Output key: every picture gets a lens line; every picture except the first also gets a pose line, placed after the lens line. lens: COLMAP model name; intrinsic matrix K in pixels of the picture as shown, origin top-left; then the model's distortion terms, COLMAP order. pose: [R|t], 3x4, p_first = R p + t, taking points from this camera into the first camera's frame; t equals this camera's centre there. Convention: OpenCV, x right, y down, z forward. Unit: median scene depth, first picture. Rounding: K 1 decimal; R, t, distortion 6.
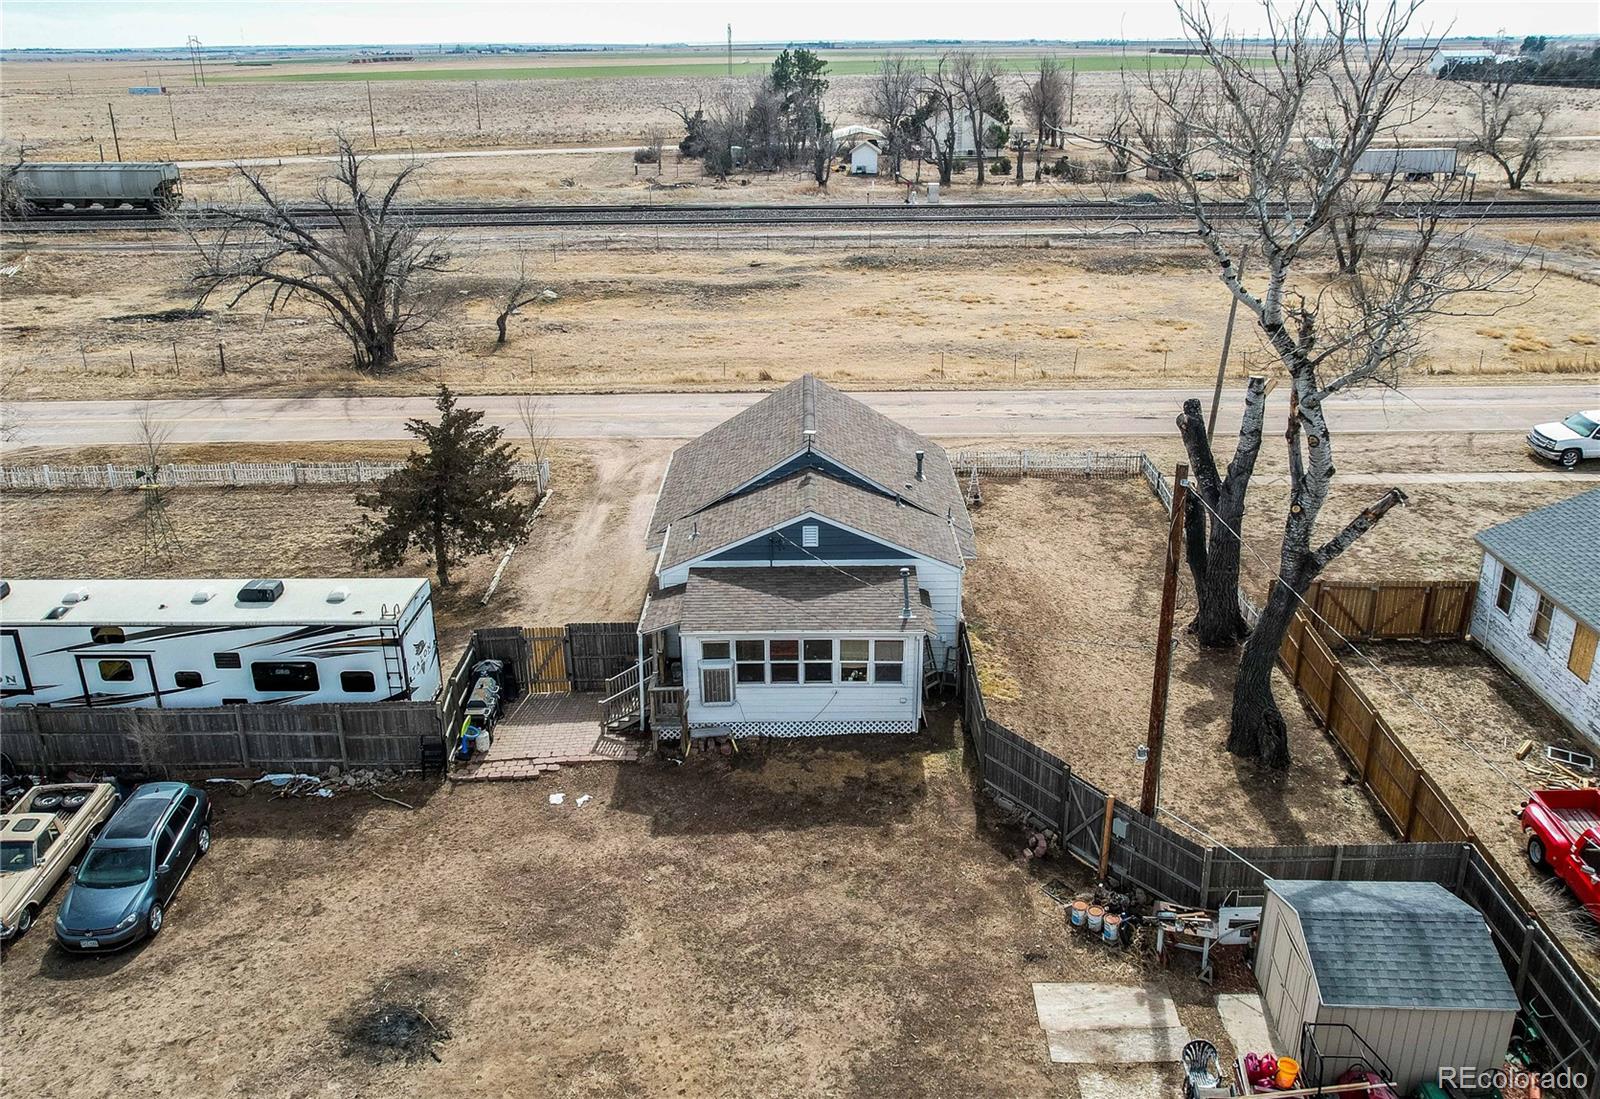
lens RADIAL K [[1314.3, 0, 800.0], [0, 1314.3, 538.6], [0, 0, 1]] dist [-0.056237, 0.055776]
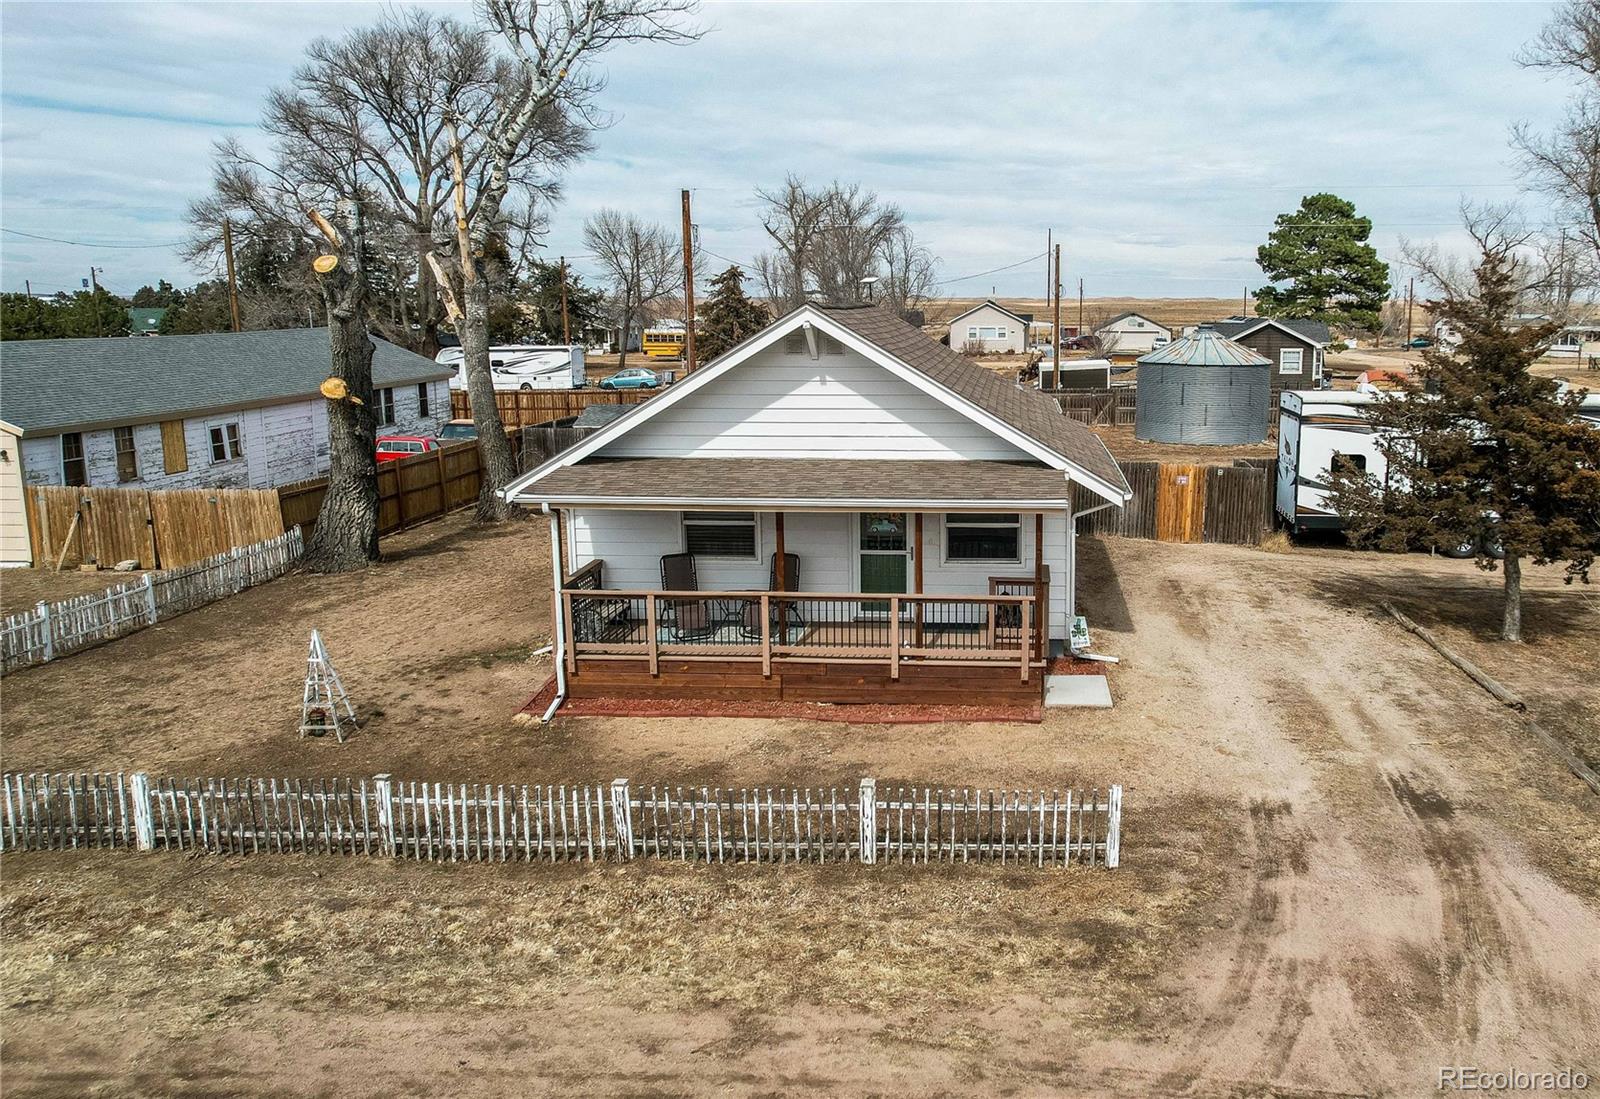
lens RADIAL K [[1314.3, 0, 952.2], [0, 1314.3, 533.5], [0, 0, 1]] dist [-0.056237, 0.055776]
pose [[-0.998985, 0.002631, 0.044972, -0.078779], [0.025345, 0.858135, 0.512798, -0.368556], [-0.037243, 0.513417, -0.857331, 1.855902]]
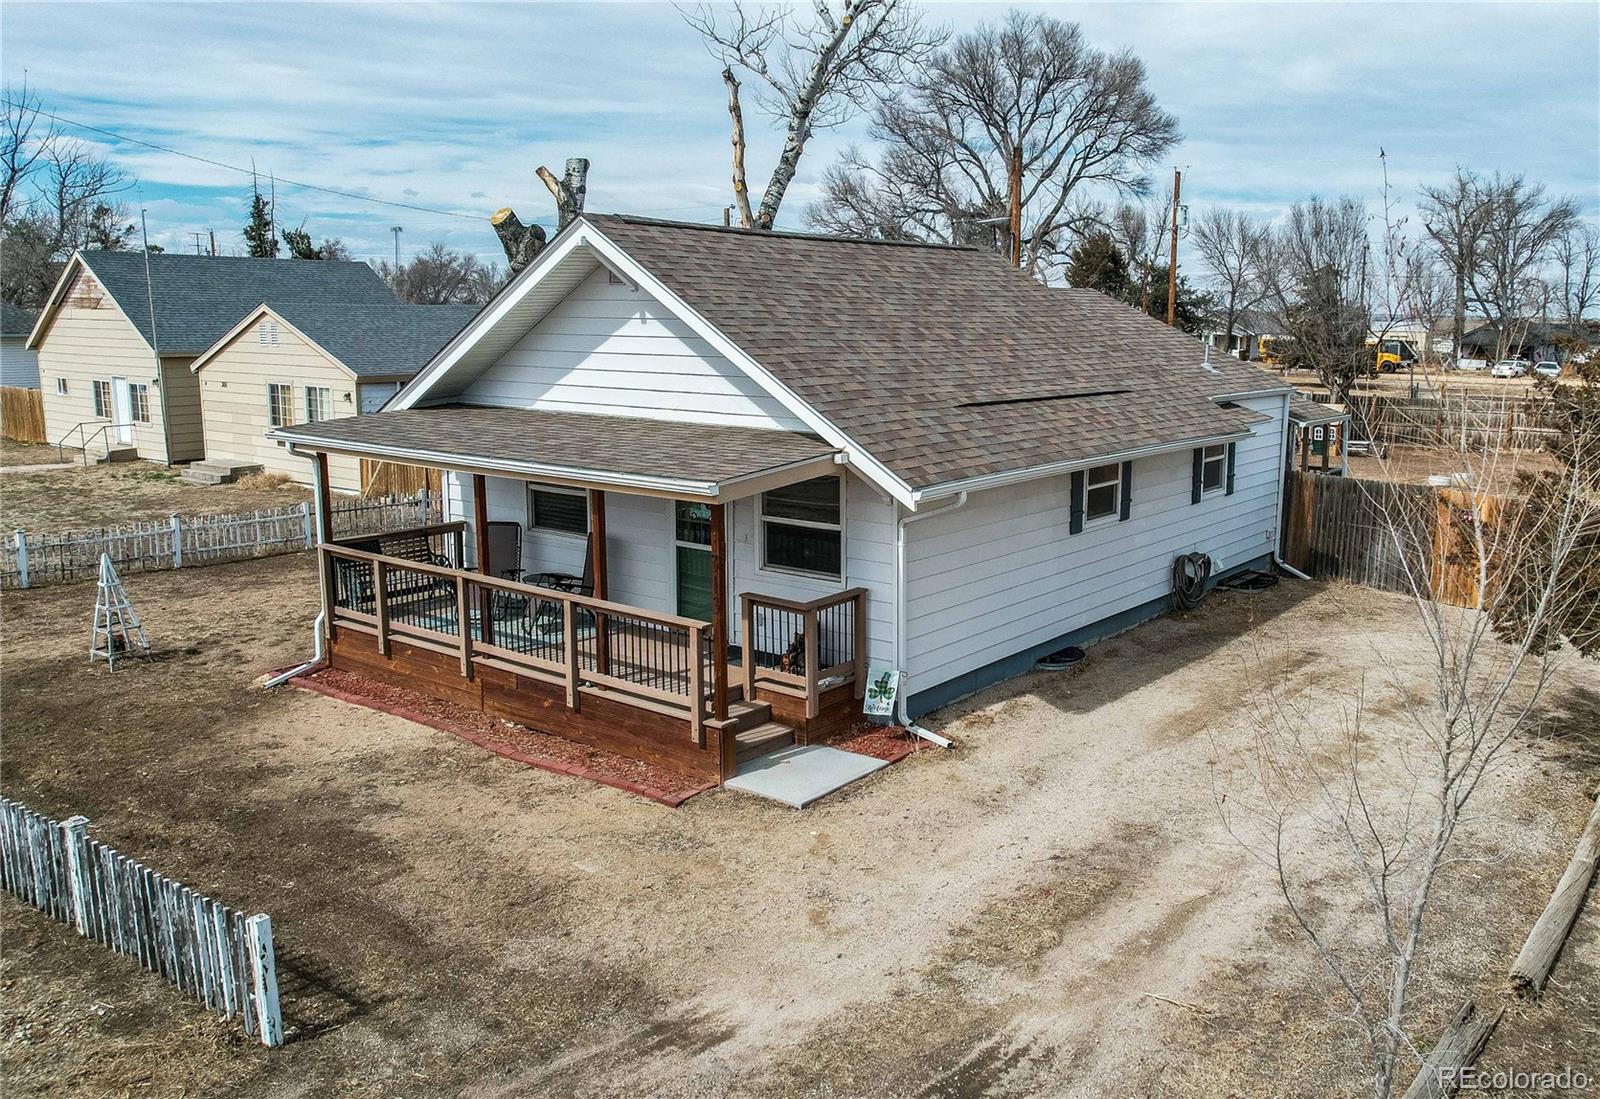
lens RADIAL K [[1314.3, 0, 903.9], [0, 1314.3, 540.2], [0, 0, 1]] dist [-0.056237, 0.055776]
pose [[-0.812471, -0.098248, 0.574664, -0.340283], [0.204848, 0.874739, 0.439169, -0.241366], [-0.545828, 0.474531, -0.690574, 1.621228]]
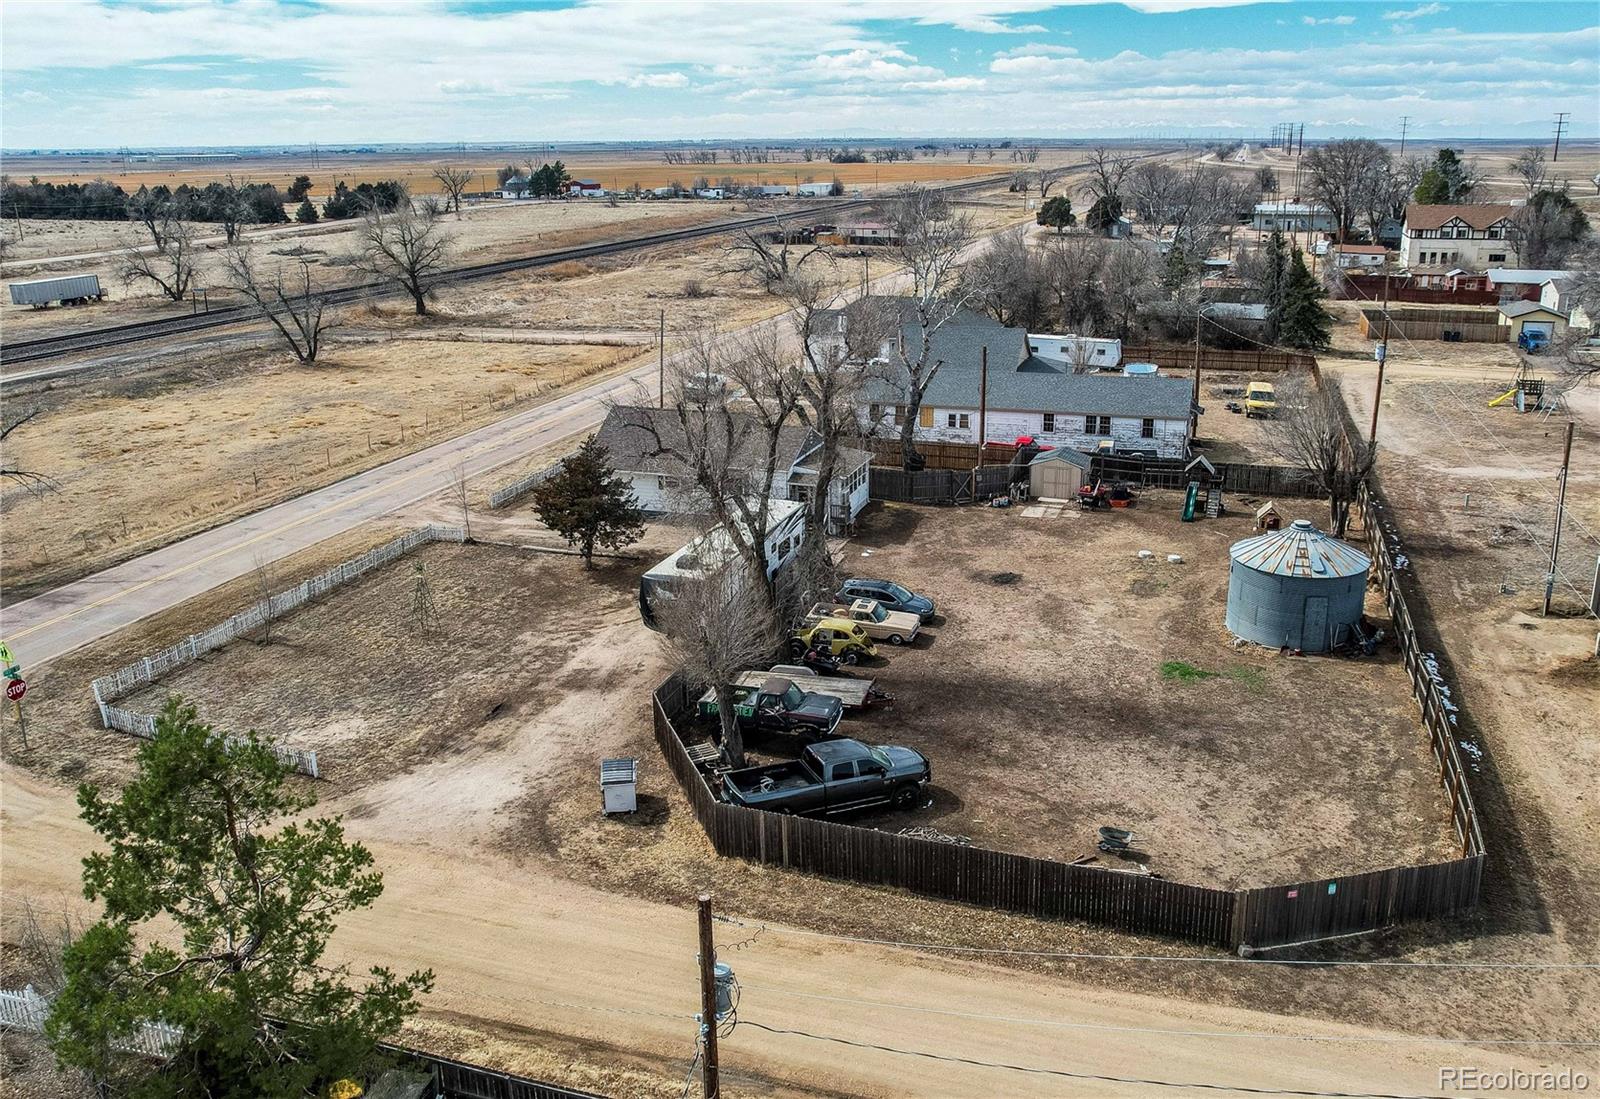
lens RADIAL K [[1314.3, 0, 830.2], [0, 1314.3, 545.2], [0, 0, 1]] dist [-0.056237, 0.055776]
pose [[0.299192, -0.272592, 0.914428, -2.053391], [0.342863, 0.925035, 0.163572, -0.185876], [-0.890466, 0.264584, 0.370225, 0.199398]]
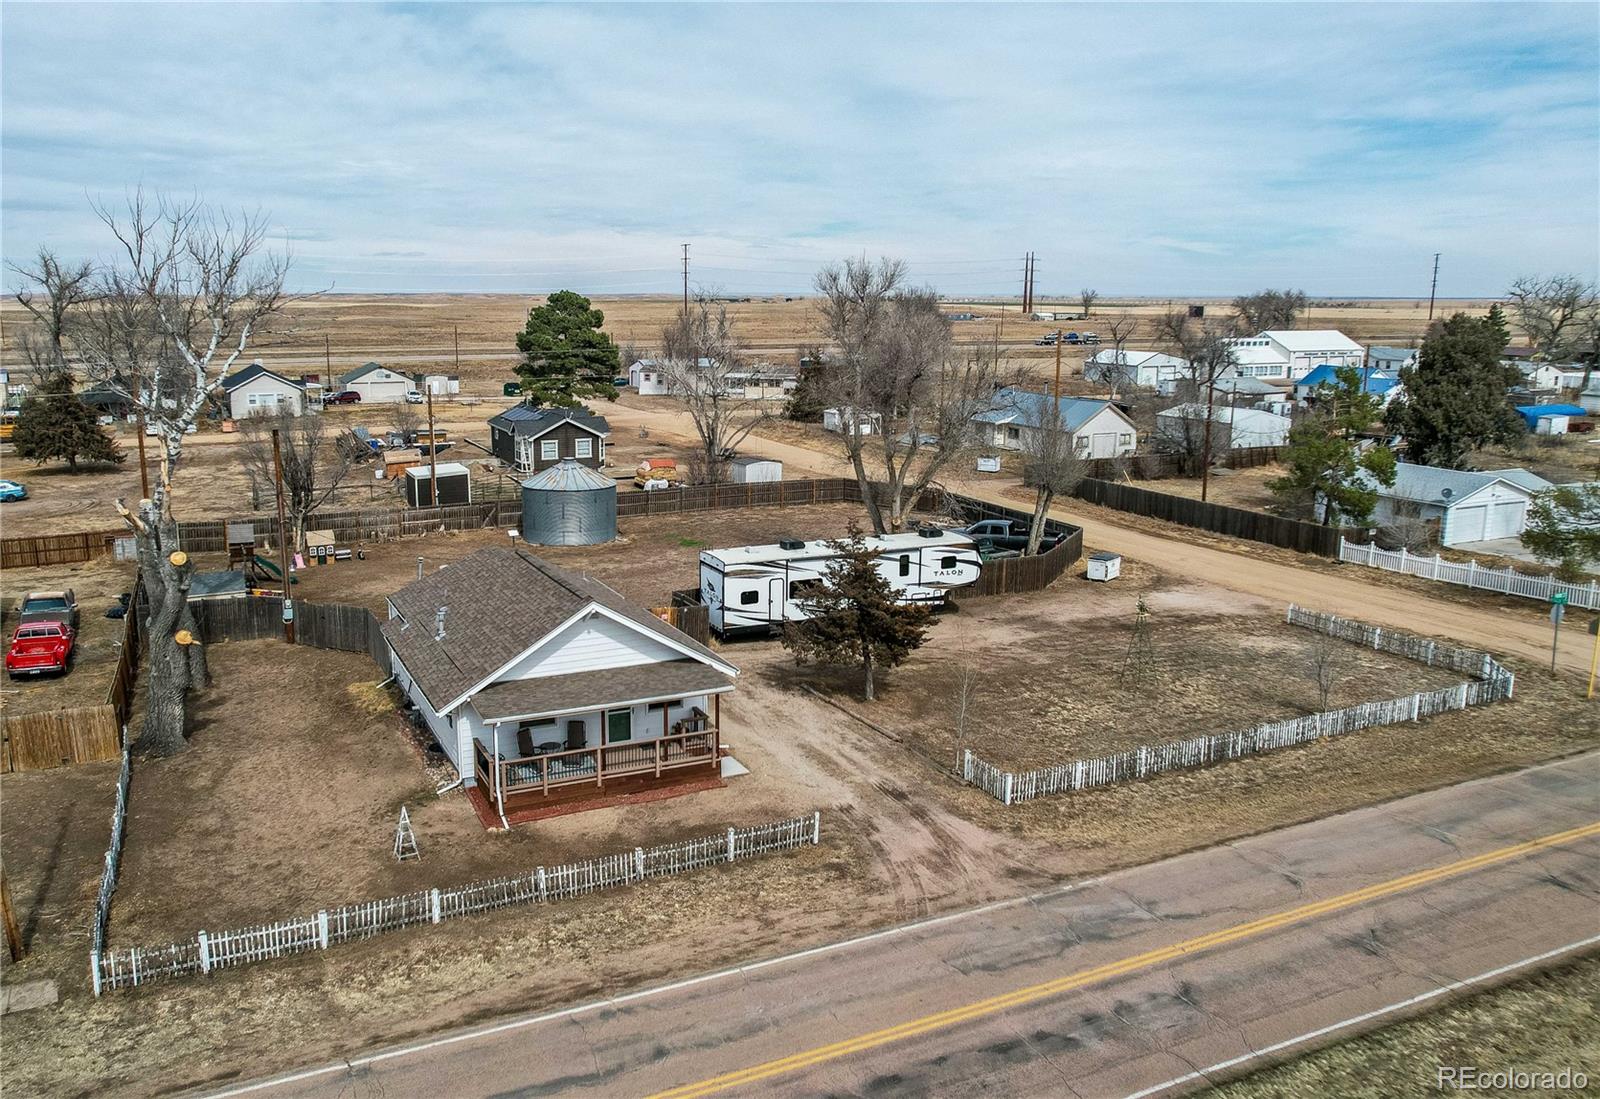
lens RADIAL K [[1245.3, 0, 729.9], [0, 1245.3, 539.8], [0, 0, 1]] dist [-0.048222, 0.044951]
pose [[-0.908396, 0.091617, -0.407950, 0.335444], [-0.139703, 0.853115, 0.502672, -0.769812], [0.394081, 0.513617, -0.762167, 2.167265]]
